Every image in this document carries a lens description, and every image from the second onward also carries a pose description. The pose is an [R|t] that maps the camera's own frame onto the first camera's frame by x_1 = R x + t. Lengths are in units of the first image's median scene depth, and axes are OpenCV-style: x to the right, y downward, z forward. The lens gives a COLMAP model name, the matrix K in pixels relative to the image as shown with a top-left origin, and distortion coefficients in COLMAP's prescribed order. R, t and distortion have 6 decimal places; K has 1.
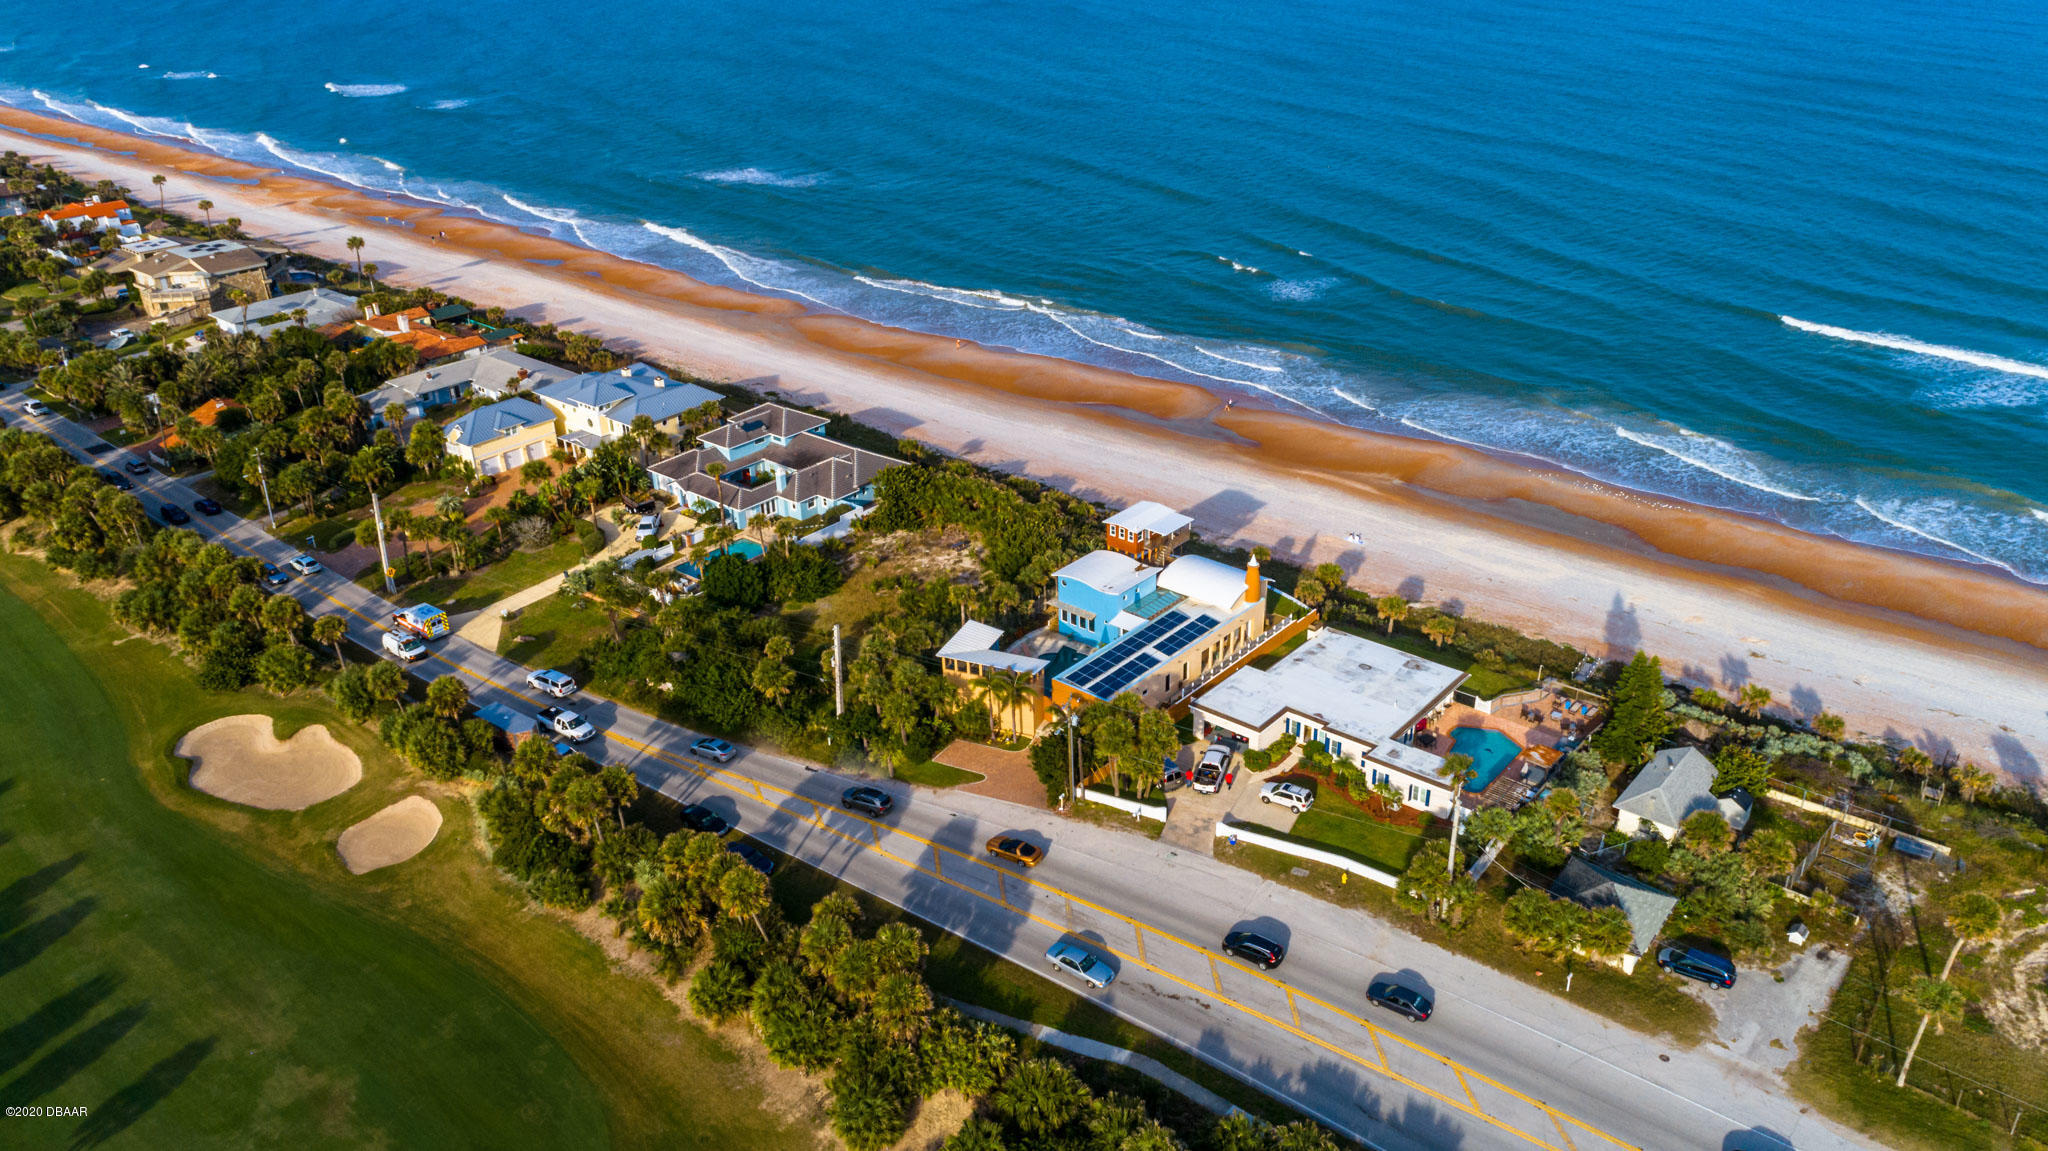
lens RADIAL K [[1475.2, 0, 1024.0], [0, 1475.2, 575.5], [0, 0, 1]] dist [-0.004326, 0.001821]
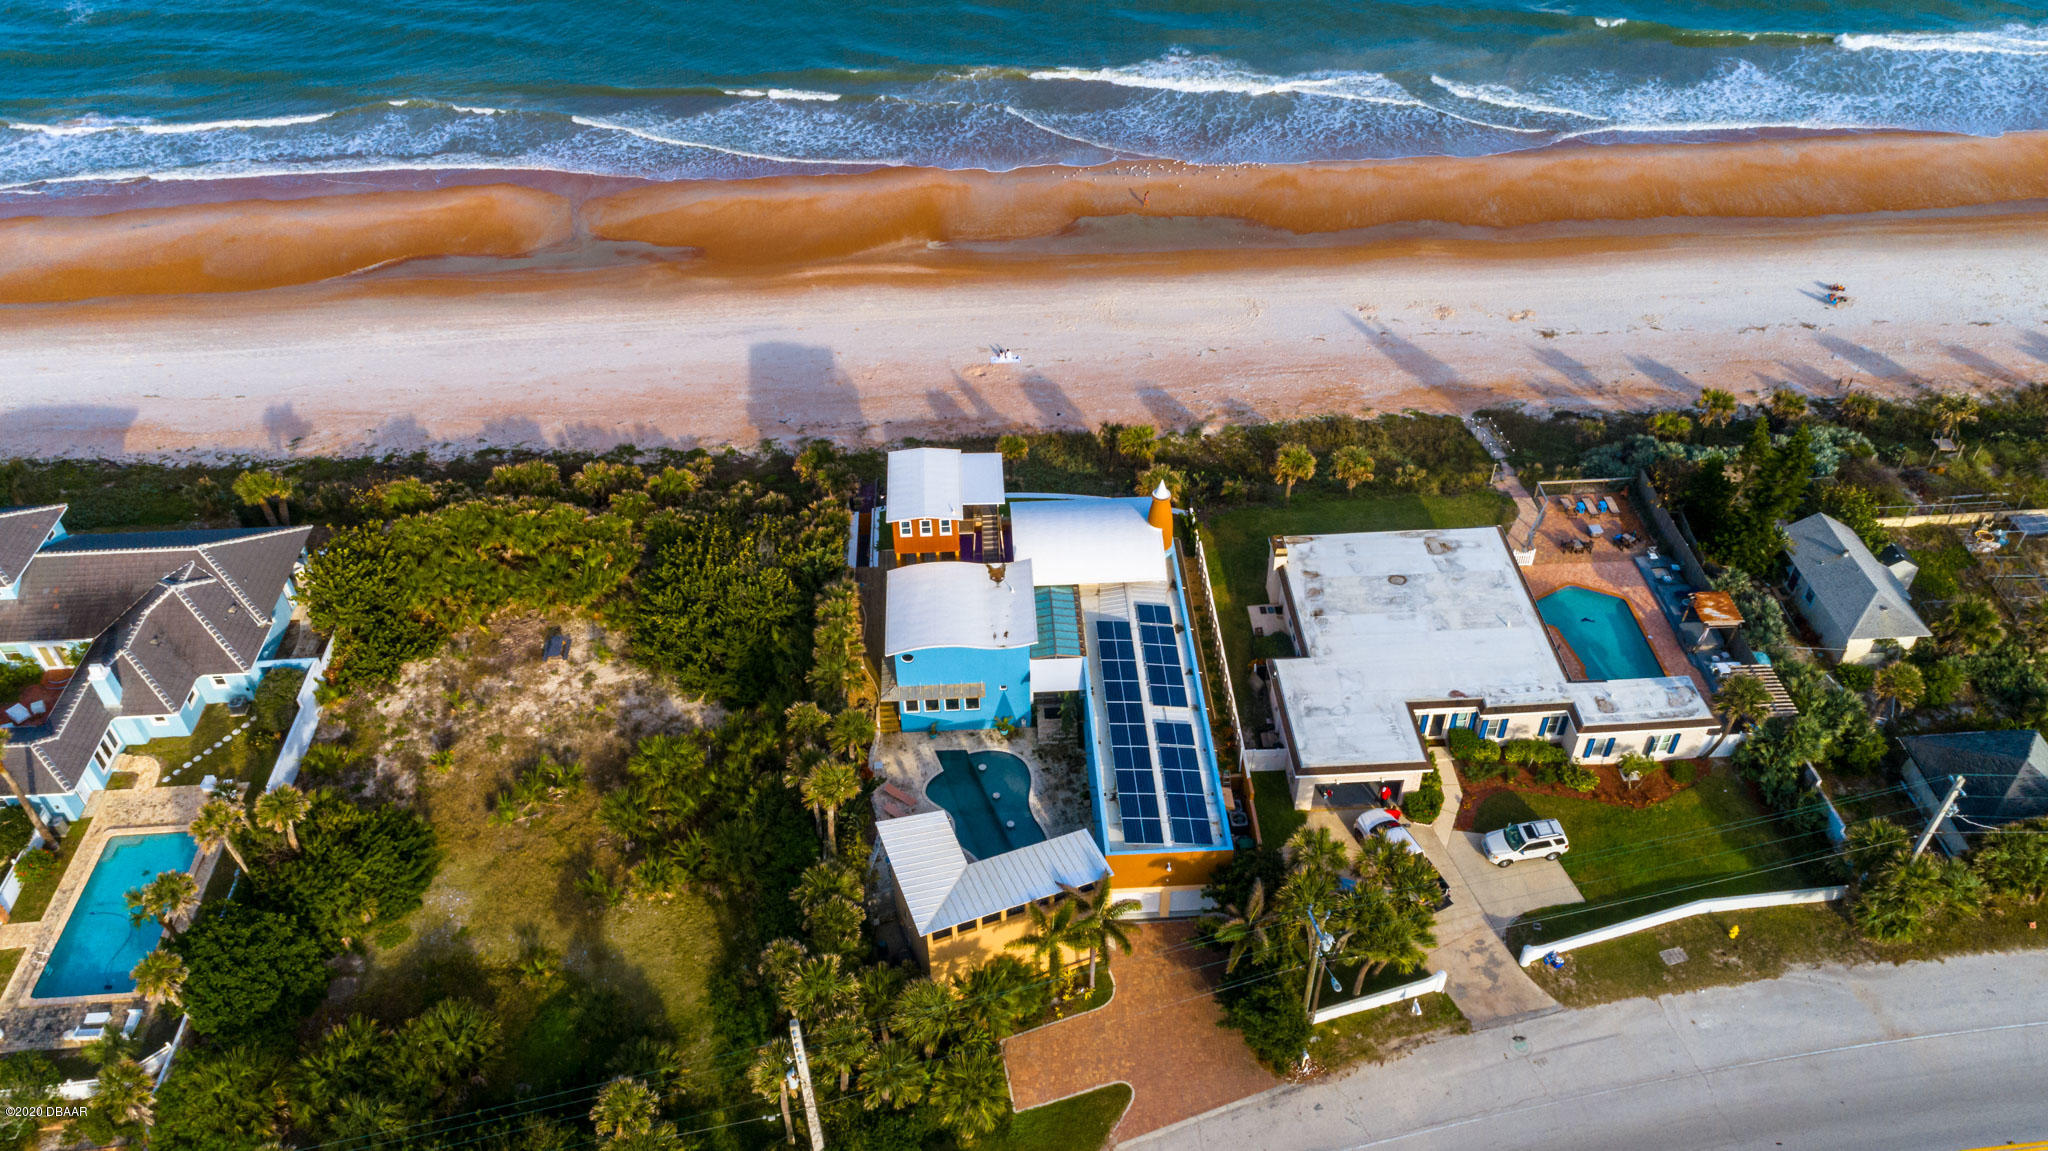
lens RADIAL K [[1542.0, 0, 1024.0], [0, 1542.0, 575.5], [0, 0, 1]] dist [0.000076, -0.000472]
pose [[0.719955, -0.437954, 0.538388, -0.226868], [0.300573, 0.895985, 0.326903, -0.187691], [-0.625556, -0.073530, 0.776706, 0.488125]]
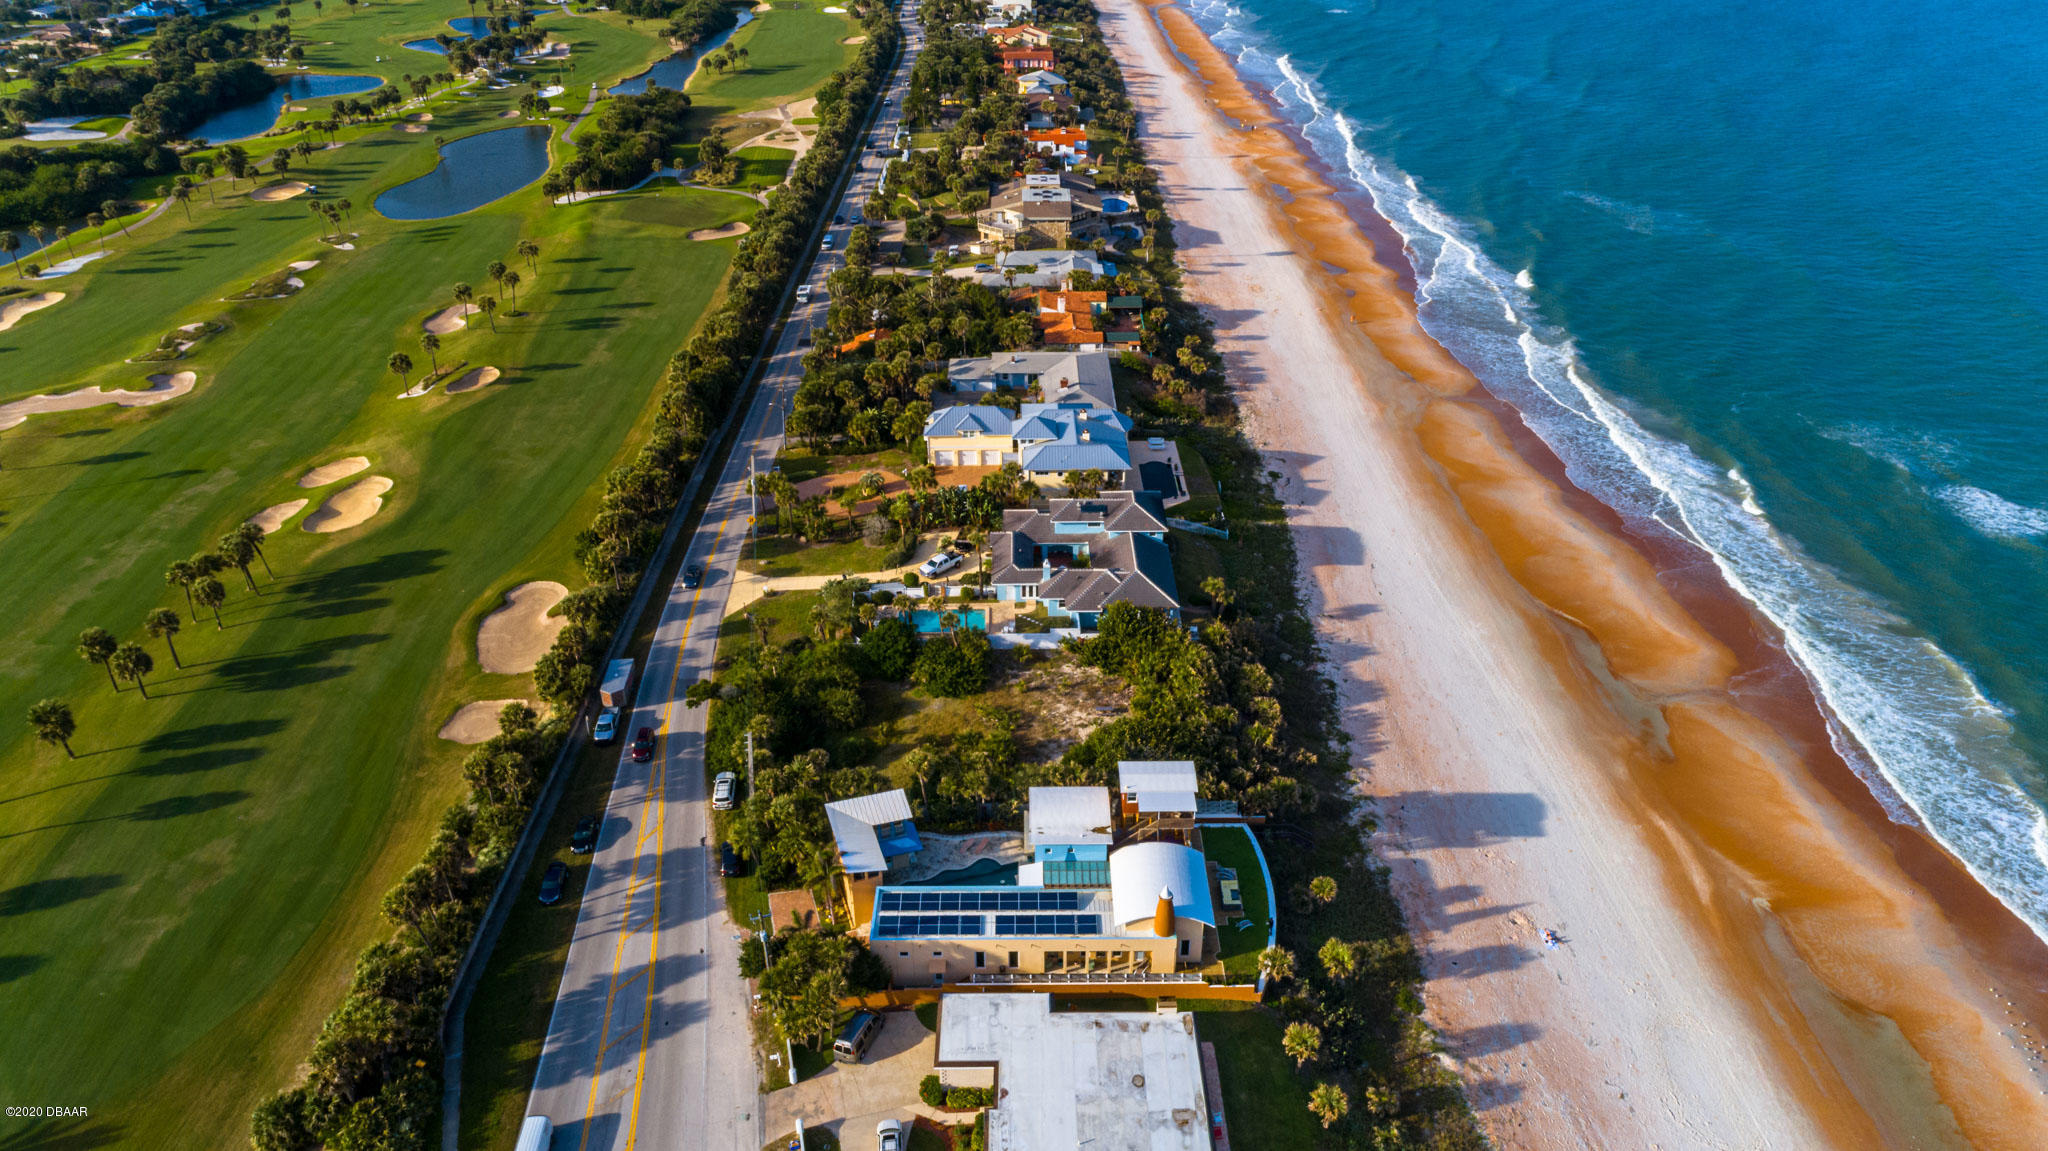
lens RADIAL K [[1401.3, 0, 1024.0], [0, 1401.3, 575.5], [0, 0, 1]] dist [-0.010202, -0.001472]
pose [[0.651187, 0.385181, -0.653904, 0.501357], [-0.340714, 0.918293, 0.201621, -0.277323], [0.678137, 0.091501, 0.729217, 0.327973]]
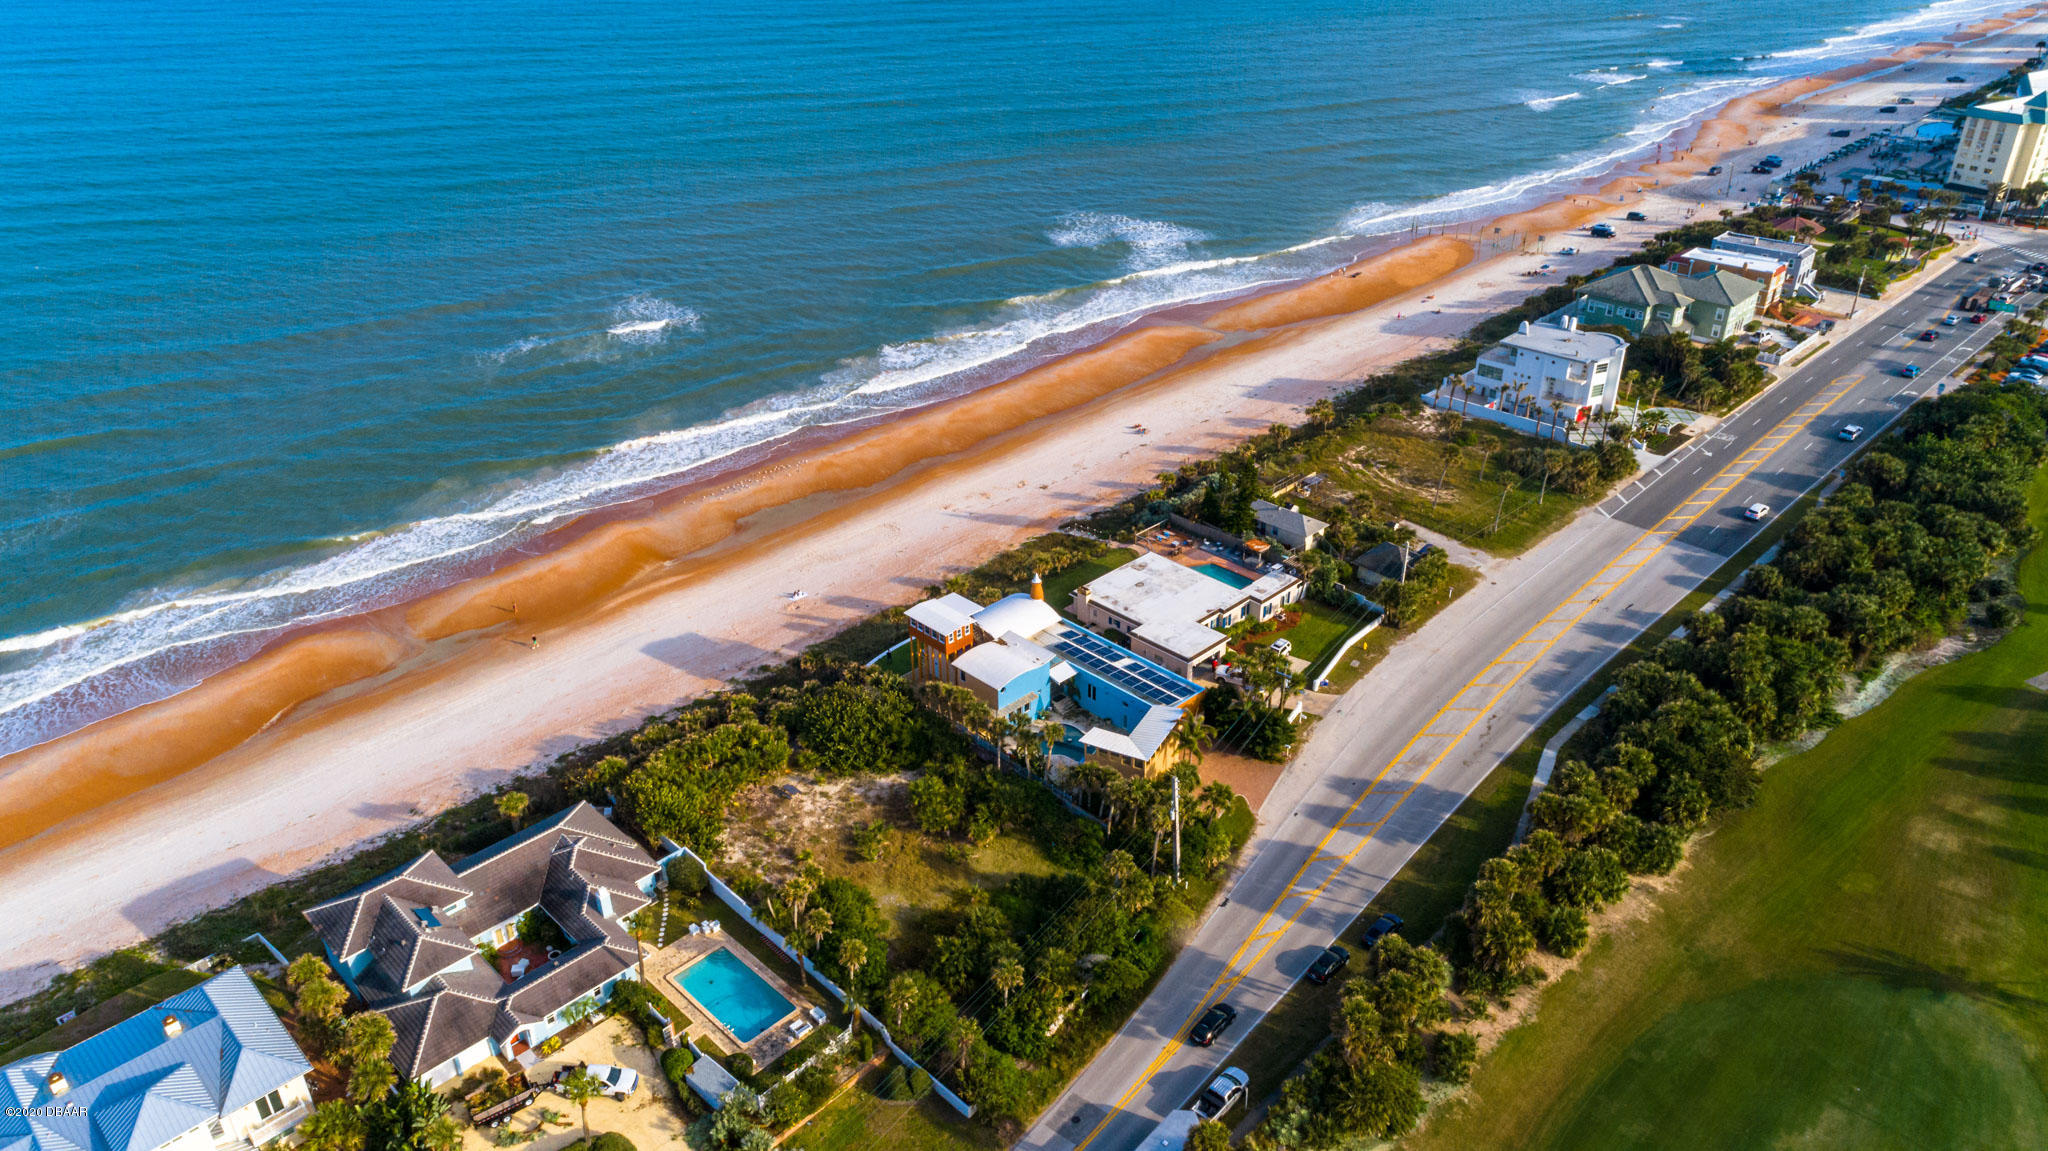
lens RADIAL K [[1407.7, 0, 1057.5], [0, 1407.7, 575.2], [0, 0, 1]] dist [-0.006573, -0.000473]
pose [[0.062602, -0.457391, 0.887059, -0.751722], [0.443185, 0.809106, 0.385920, -0.393818], [-0.894241, 0.368972, 0.253361, 0.644668]]
